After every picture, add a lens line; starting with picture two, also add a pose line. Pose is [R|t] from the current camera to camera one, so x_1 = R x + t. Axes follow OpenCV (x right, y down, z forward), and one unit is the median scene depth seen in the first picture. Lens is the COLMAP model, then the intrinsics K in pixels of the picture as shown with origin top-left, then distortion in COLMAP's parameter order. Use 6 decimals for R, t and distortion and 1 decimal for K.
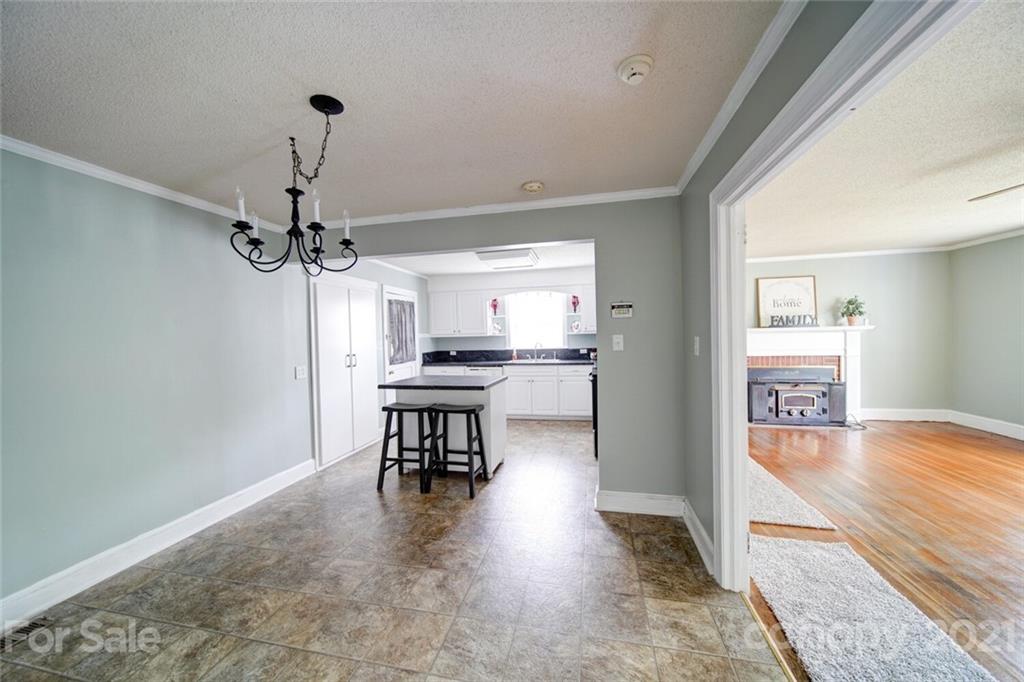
lens RADIAL K [[361.0, 0, 512.0], [0, 361.0, 341.0], [0, 0, 1]] dist [-0.001967, -0.000347]
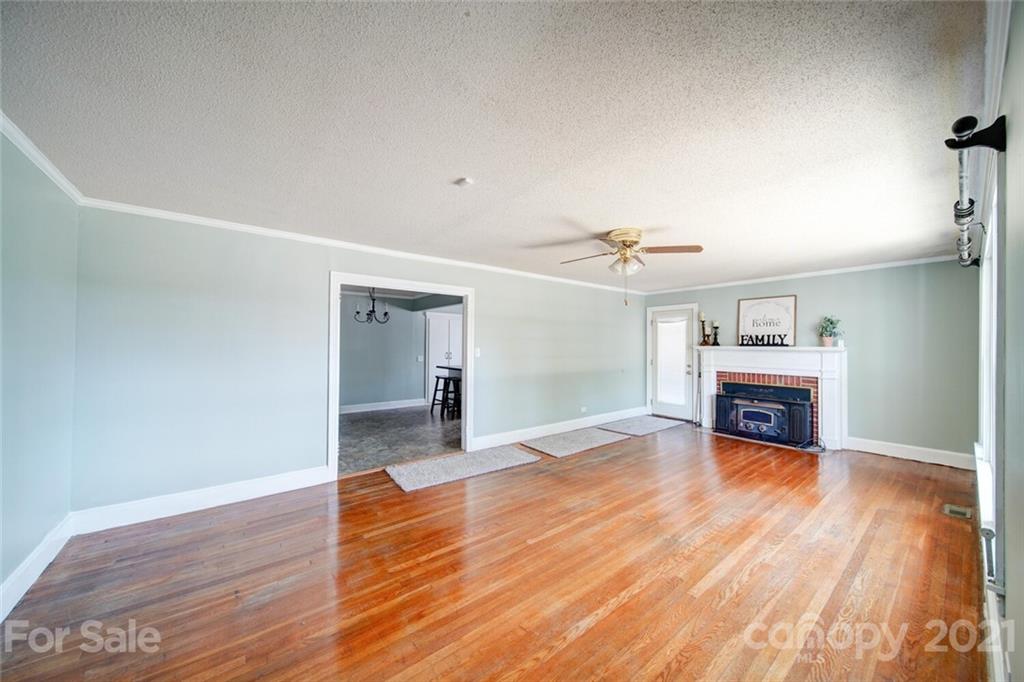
lens RADIAL K [[361.0, 0, 512.0], [0, 361.0, 341.0], [0, 0, 1]] dist [-0.001967, -0.000347]
pose [[0.776353, 0.022691, -0.629890, 1.042424], [-0.036315, 0.999302, -0.008760, -0.021202], [0.629252, 0.029675, 0.776635, -0.318772]]
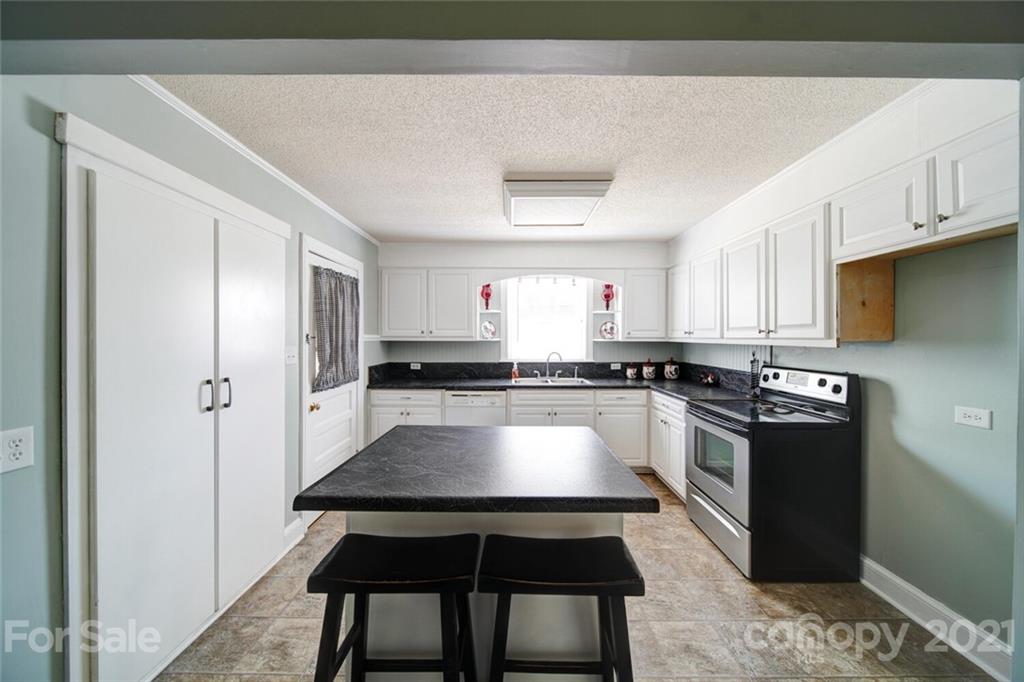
lens RADIAL K [[361.0, 0, 512.0], [0, 361.0, 341.0], [0, 0, 1]] dist [-0.001967, -0.000347]
pose [[0.977128, 0.024609, 0.211224, -0.200921], [-0.021577, 0.999629, -0.016644, -0.006111], [-0.211555, 0.011705, 0.977296, 0.514724]]
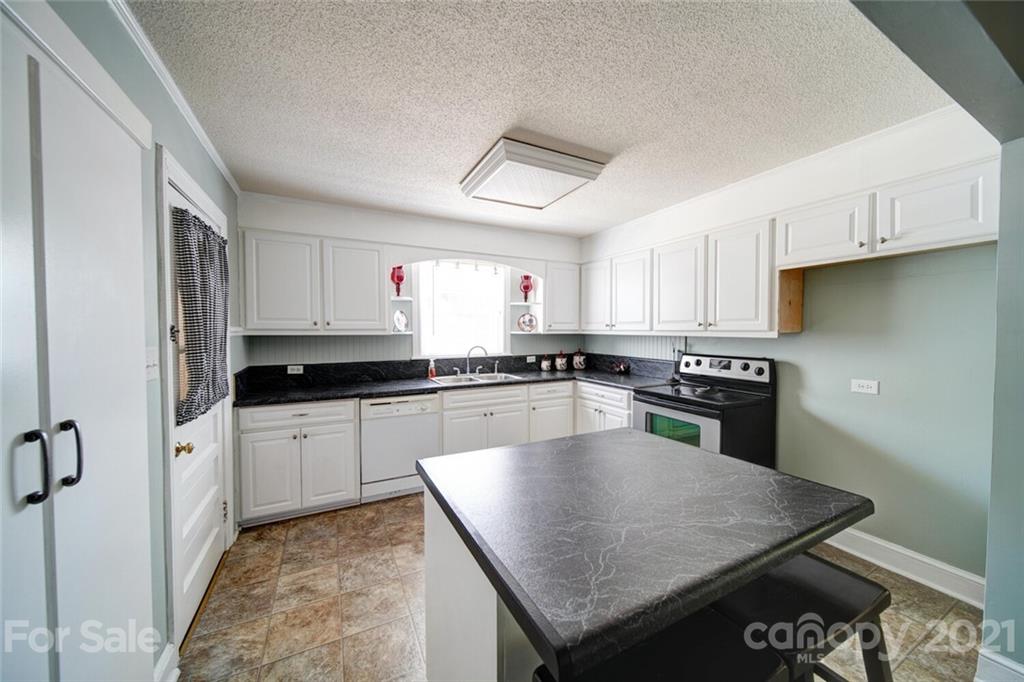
lens RADIAL K [[361.0, 0, 512.0], [0, 361.0, 341.0], [0, 0, 1]] dist [-0.001967, -0.000347]
pose [[0.771167, 0.005215, 0.636611, -0.372534], [-0.005098, 0.999985, -0.002016, -0.006236], [-0.636612, -0.001691, 0.771182, 0.695843]]
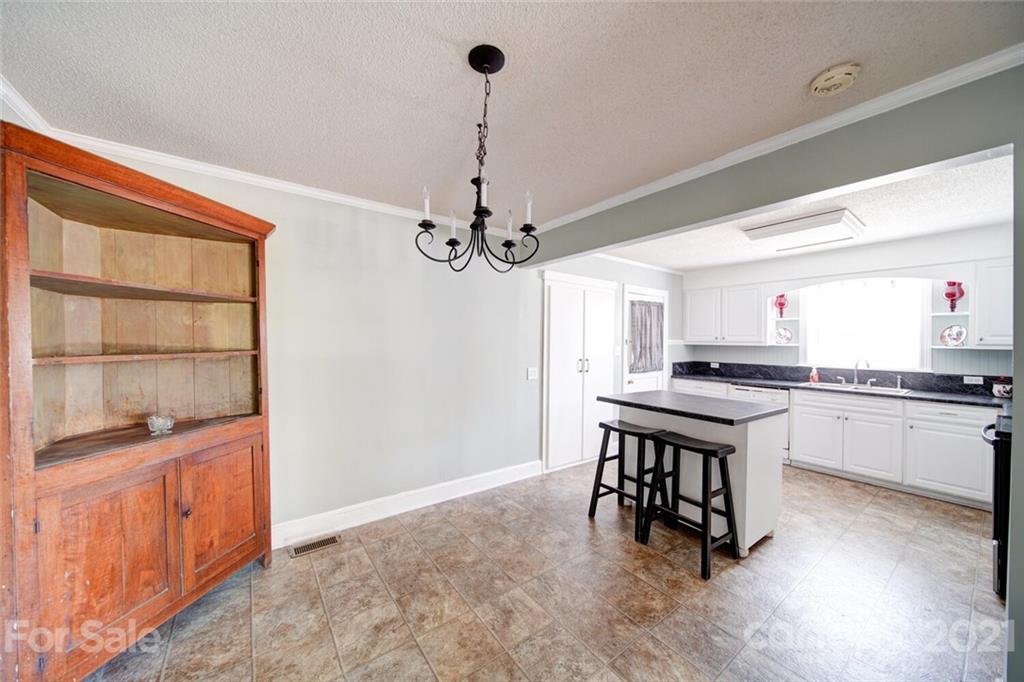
lens RADIAL K [[361.0, 0, 512.0], [0, 361.0, 341.0], [0, 0, 1]] dist [-0.001967, -0.000347]
pose [[0.751878, 0.033623, -0.658445, 0.035726], [-0.042507, 0.999093, 0.002480, -0.004540], [0.657931, 0.026124, 0.752625, 0.155036]]
